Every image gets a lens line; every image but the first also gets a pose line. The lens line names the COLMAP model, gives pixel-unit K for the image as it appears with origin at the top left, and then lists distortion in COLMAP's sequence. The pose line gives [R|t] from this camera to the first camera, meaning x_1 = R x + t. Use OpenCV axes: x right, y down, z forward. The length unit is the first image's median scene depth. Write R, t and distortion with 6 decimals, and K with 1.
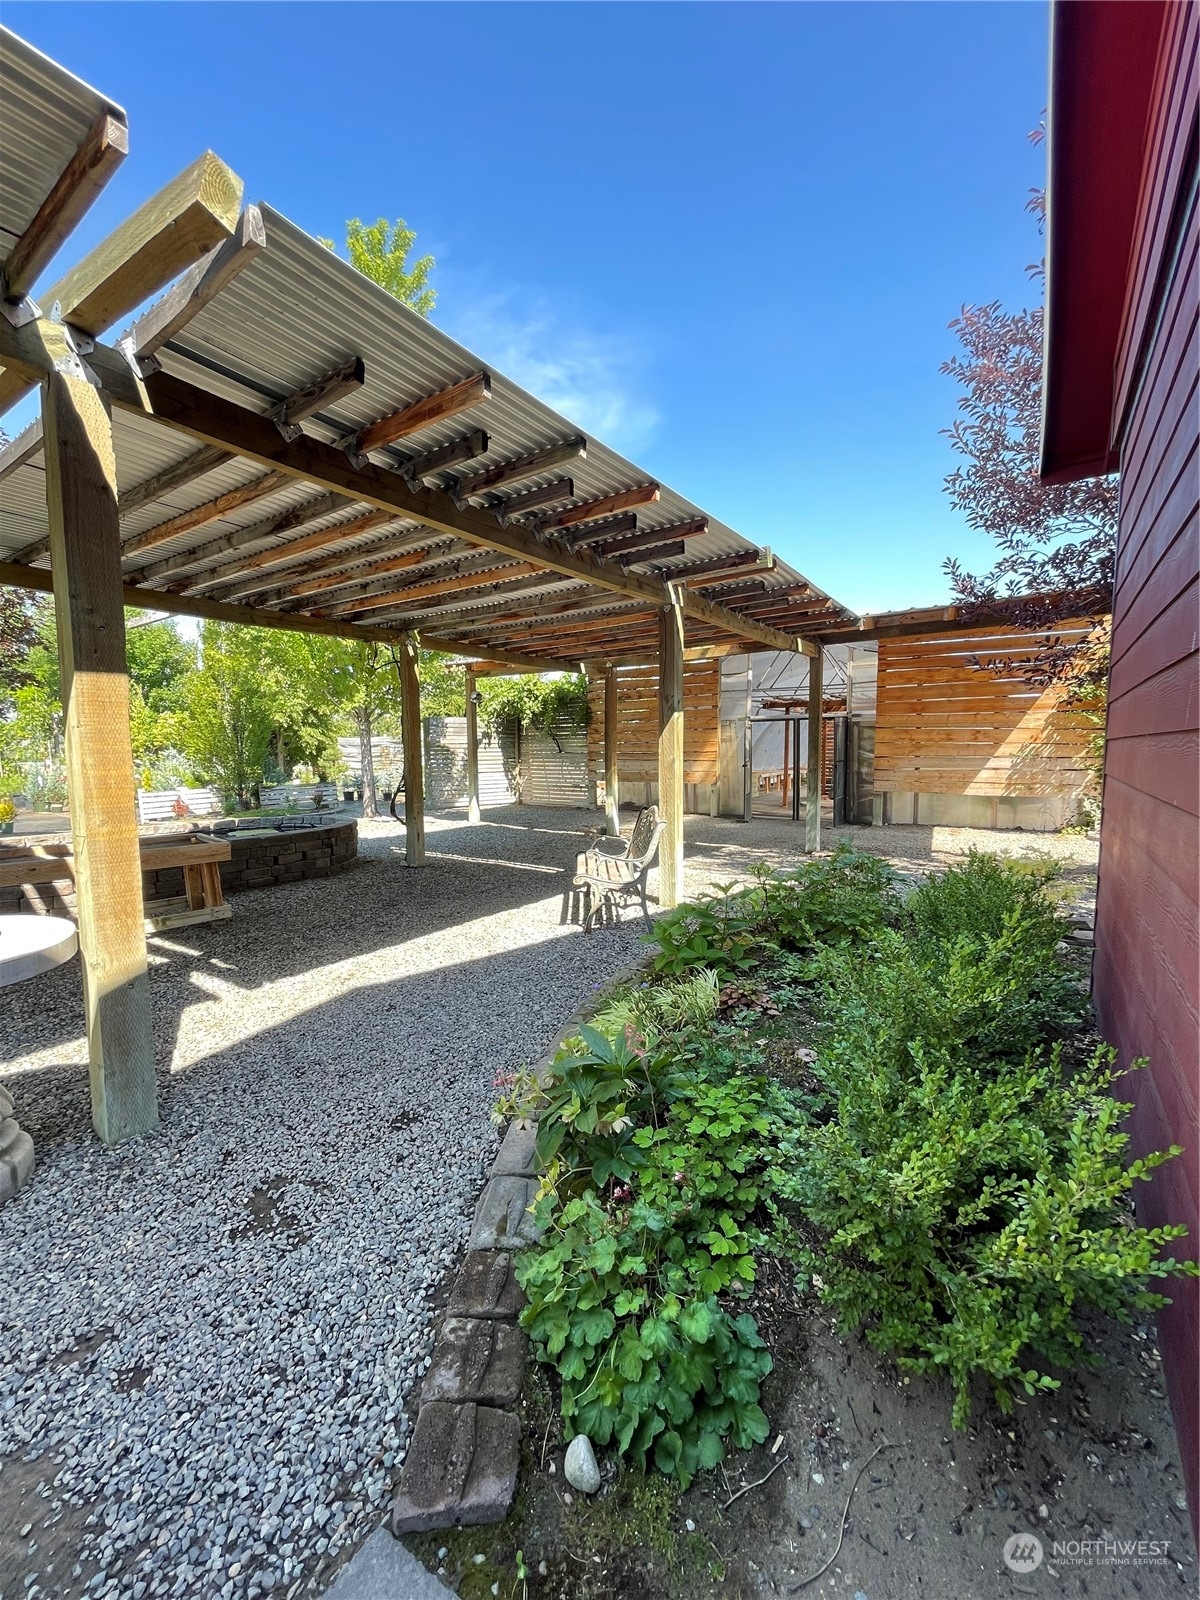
lens RADIAL K [[648.2, 0, 597.0], [0, 648.2, 802.7], [0, 0, 1]] dist [-0.003008, 0.000017]
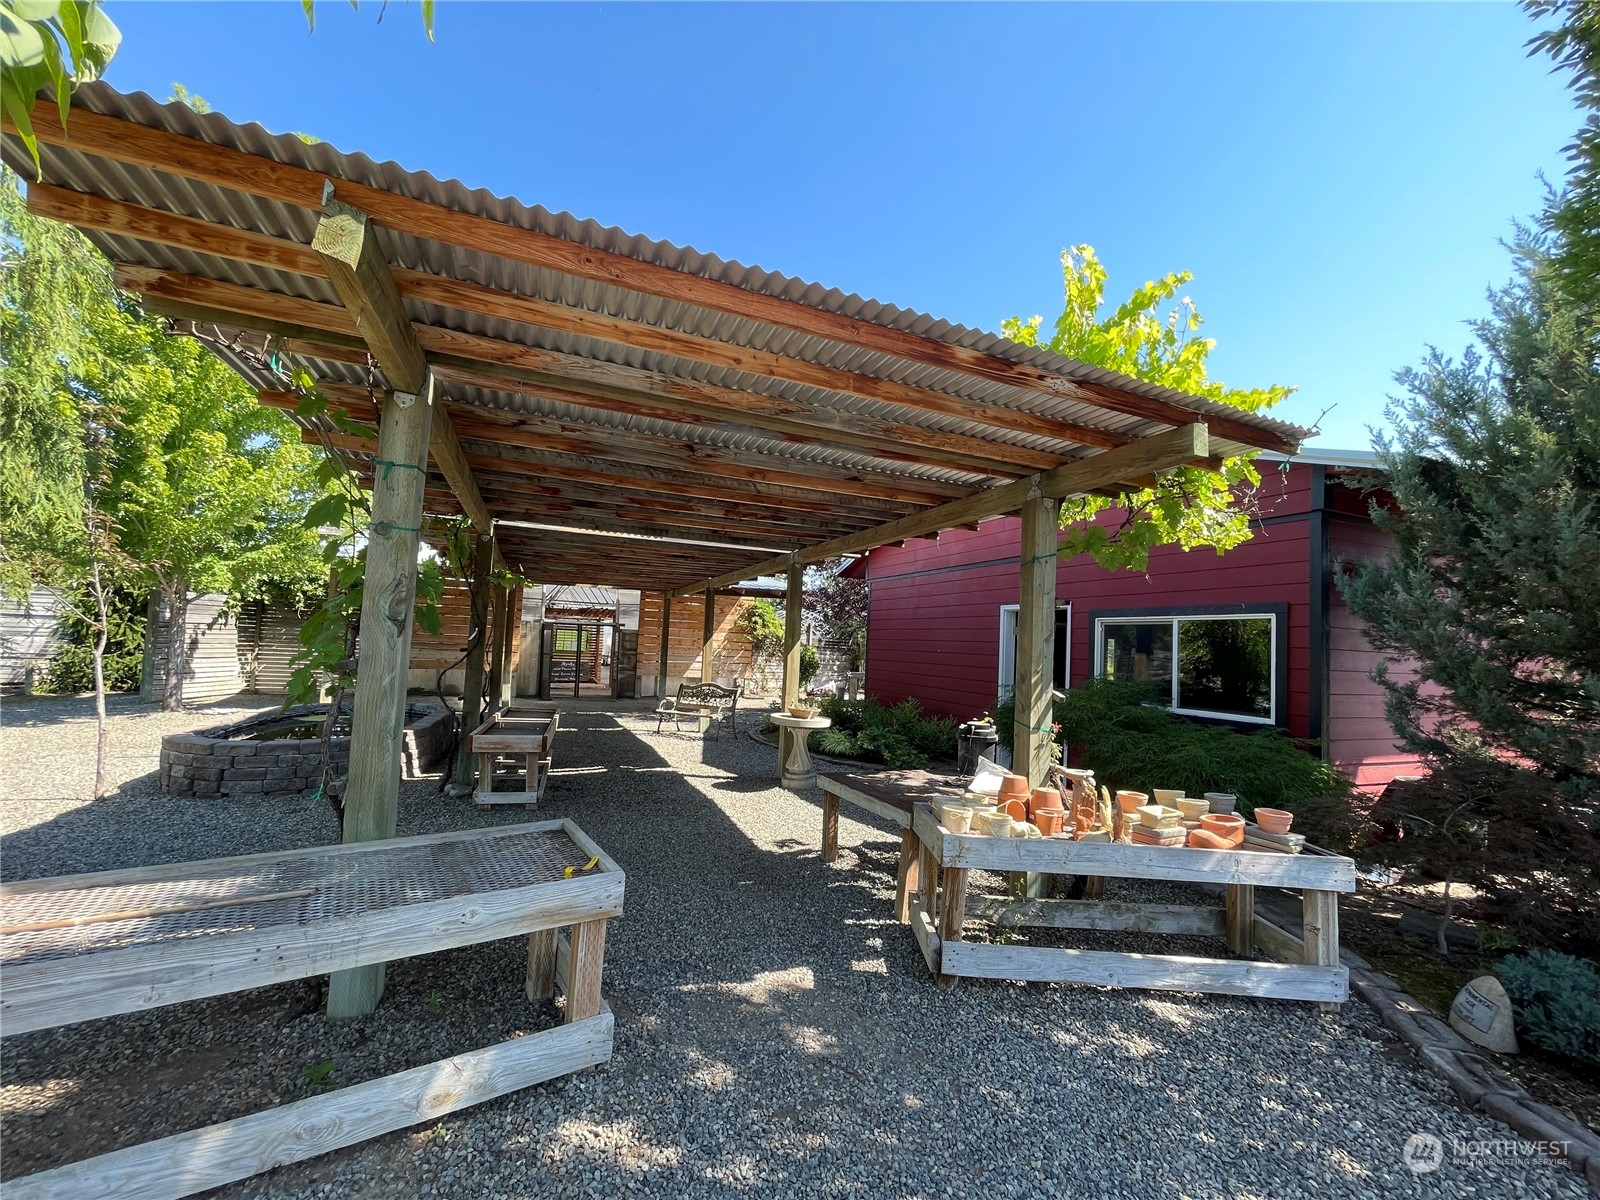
lens RADIAL K [[648.2, 0, 799.2], [0, 648.2, 611.6], [0, 0, 1]] dist [-0.003008, 0.000017]
pose [[0.523220, 0.079254, 0.848504, -0.537463], [0.025925, 0.993725, -0.108805, 0.007202], [-0.851803, 0.078926, 0.517882, -0.115825]]
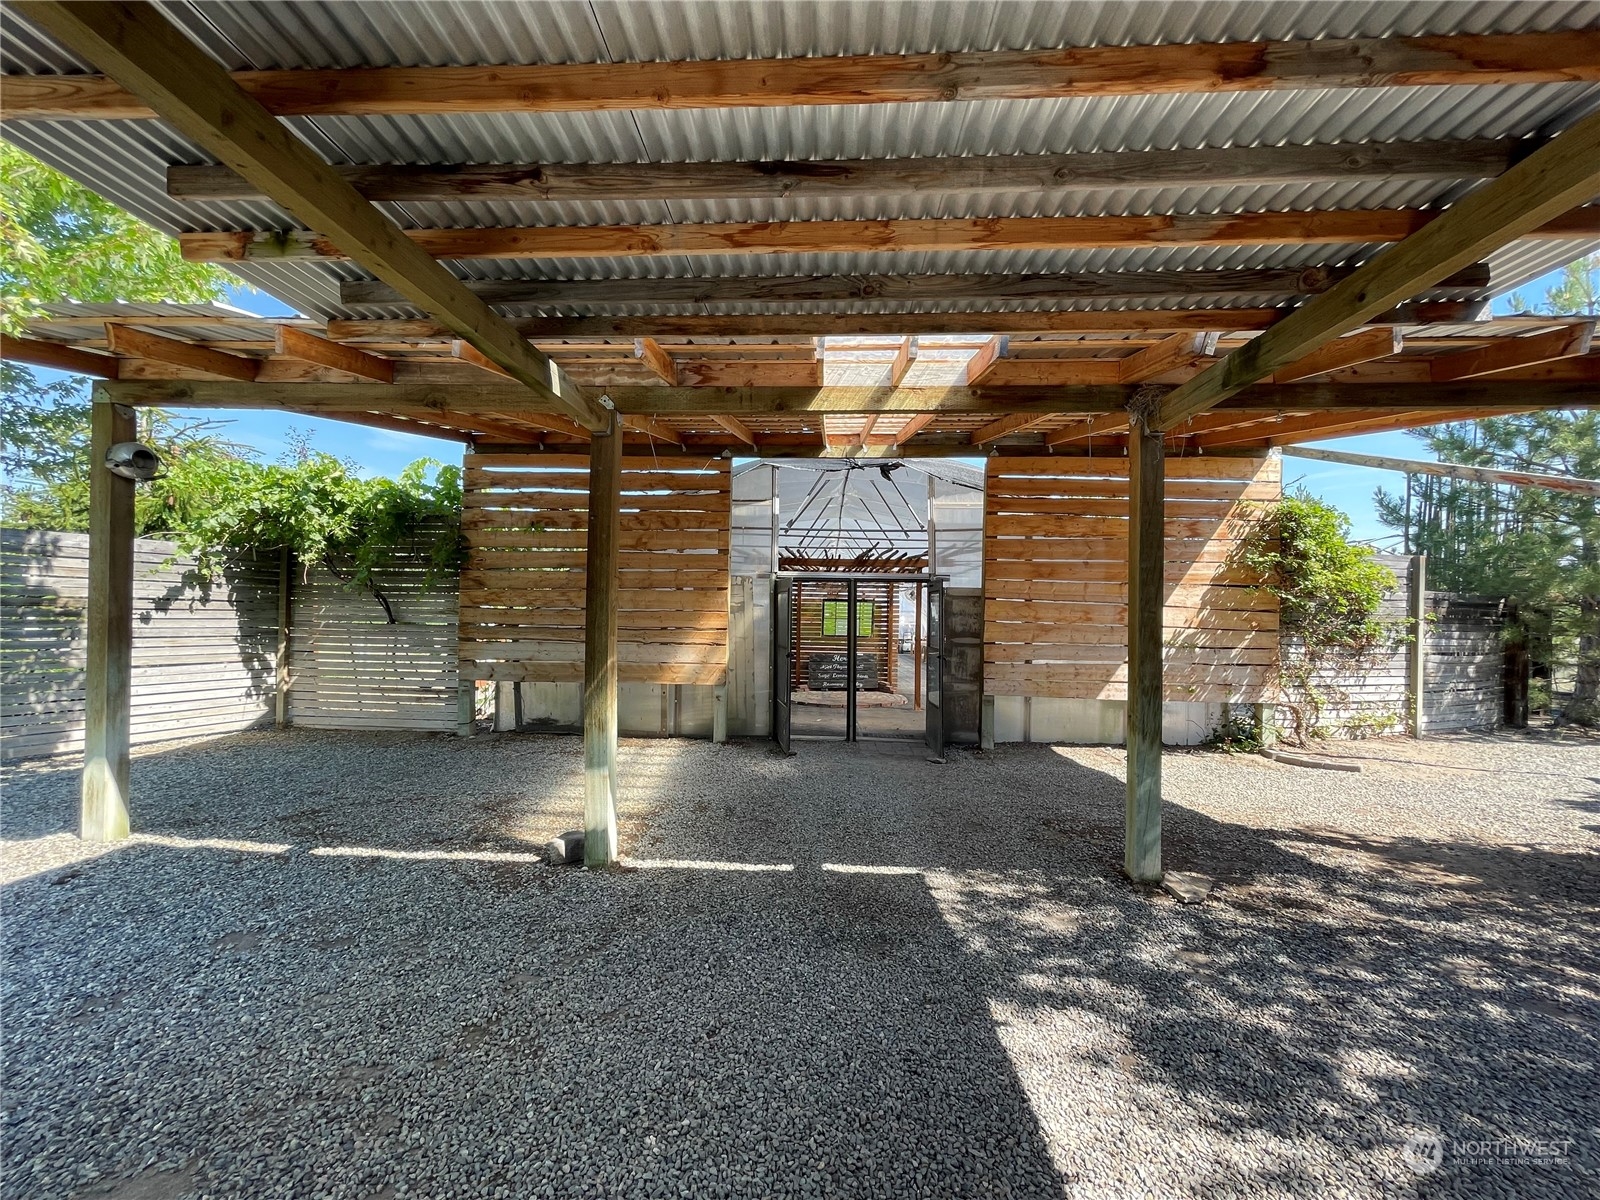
lens RADIAL K [[648.2, 0, 791.6], [0, 648.2, 608.9], [0, 0, 1]] dist [-0.003008, 0.000017]
pose [[0.844865, 0.034256, 0.533881, -0.063724], [0.019270, 0.995352, -0.094361, -0.035912], [-0.534632, 0.090010, 0.840278, 0.423327]]
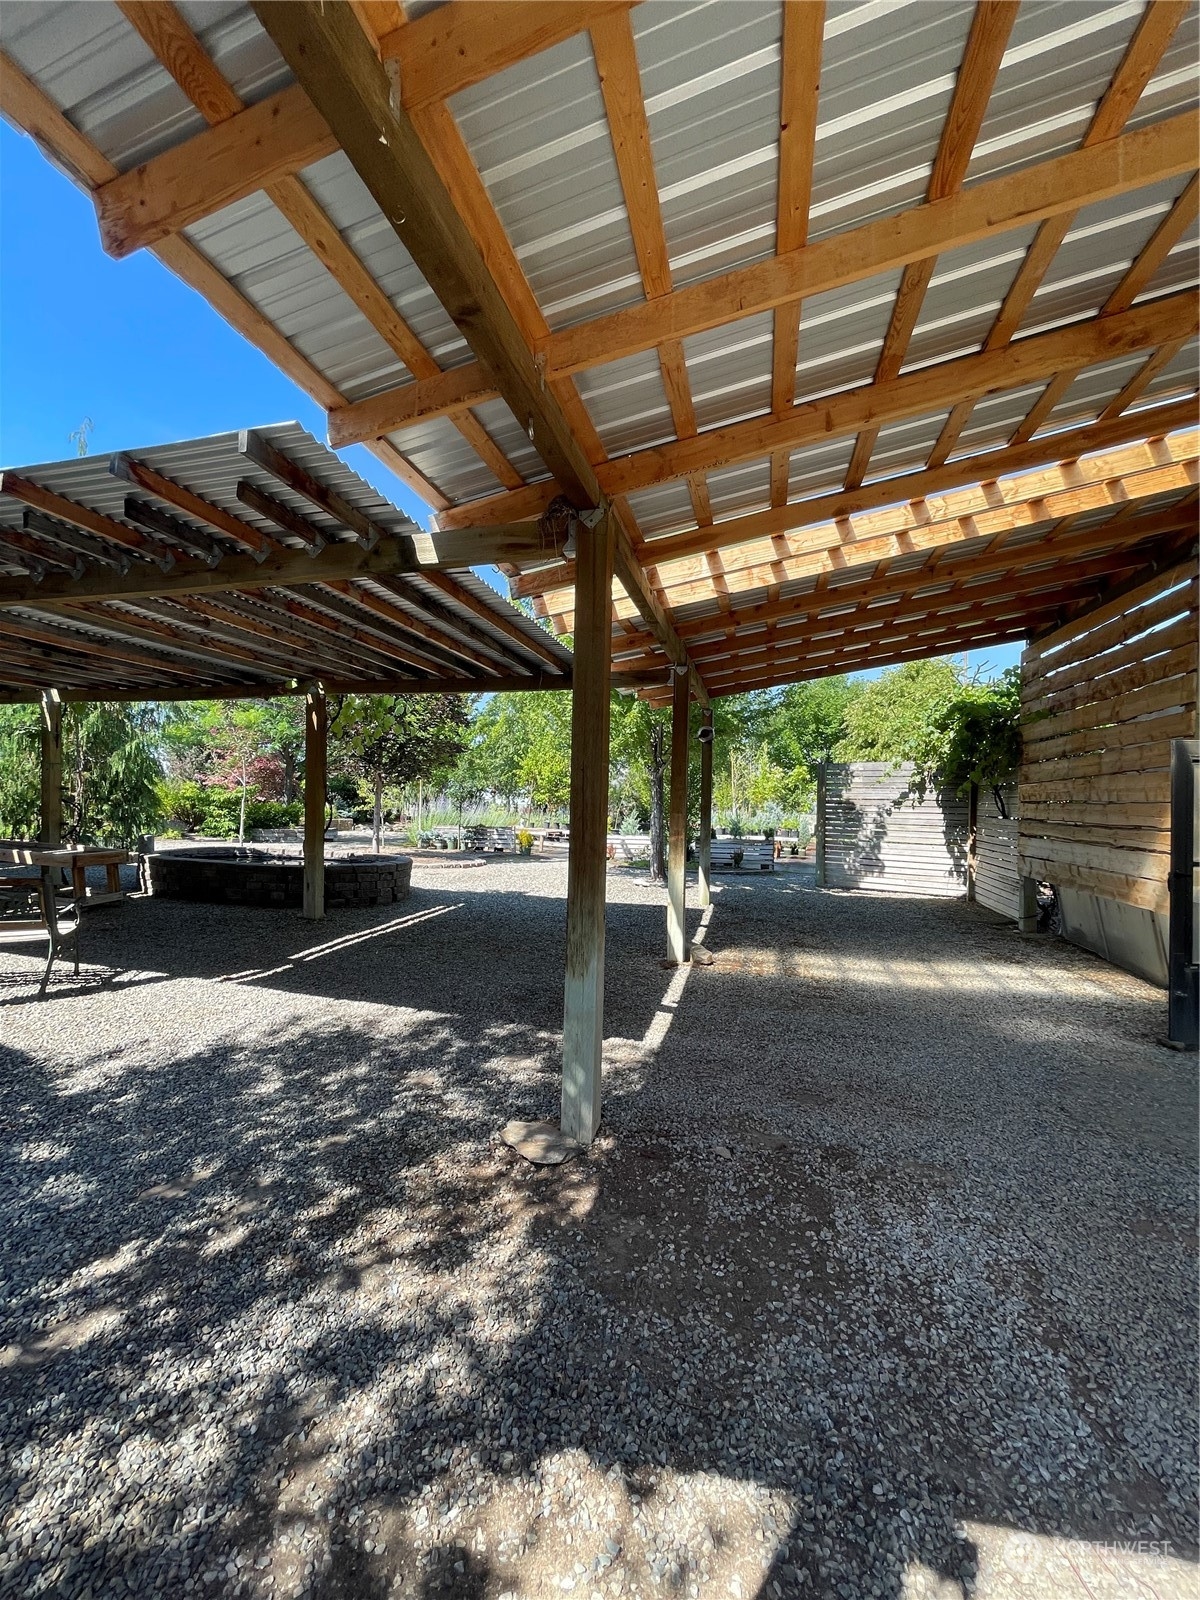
lens RADIAL K [[648.2, 0, 604.2], [0, 648.2, 795.8], [0, 0, 1]] dist [-0.003008, 0.000017]
pose [[0.348978, 0.023688, -0.936831, 0.363309], [-0.109984, 0.993807, -0.015842, -0.053217], [0.930655, 0.108565, 0.349422, 0.501486]]
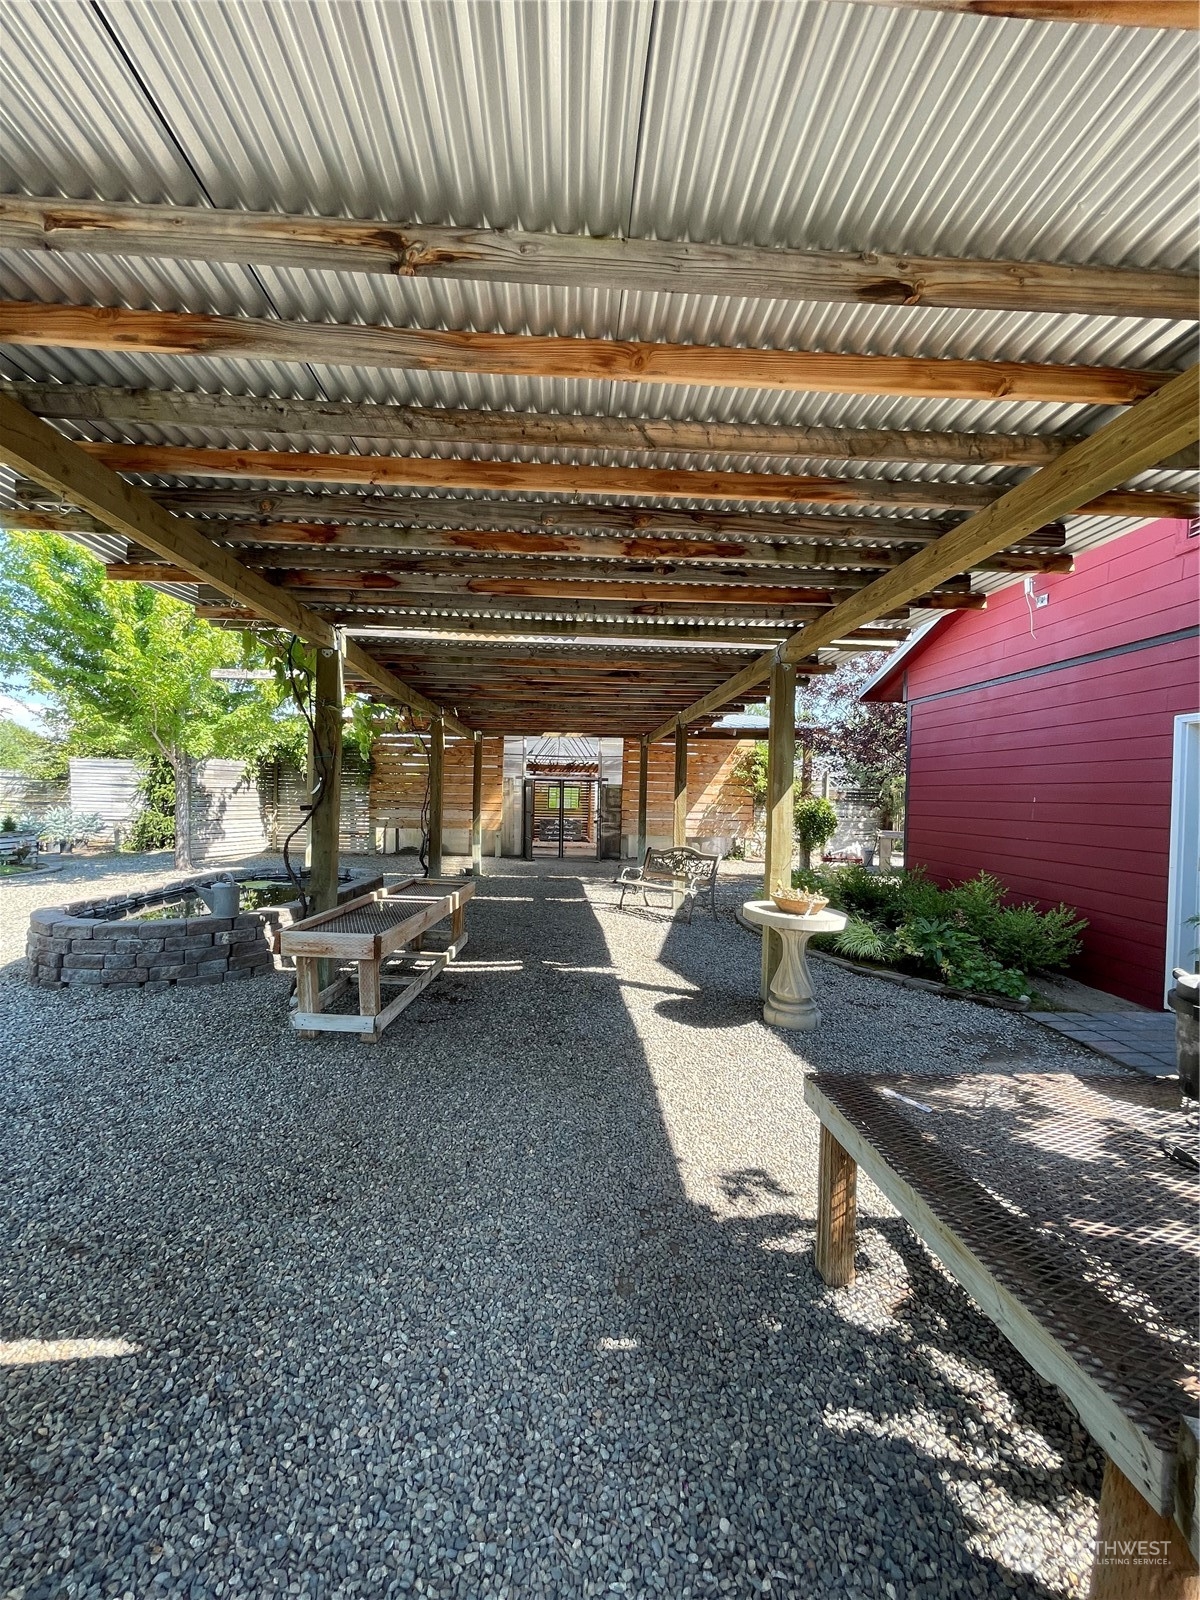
lens RADIAL K [[648.2, 0, 580.1], [0, 648.2, 799.8], [0, 0, 1]] dist [-0.003008, 0.000017]
pose [[0.787570, 0.025706, 0.615689, -0.392888], [0.021044, 0.997425, -0.068563, 0.001044], [-0.615866, 0.066954, 0.785001, -0.042186]]
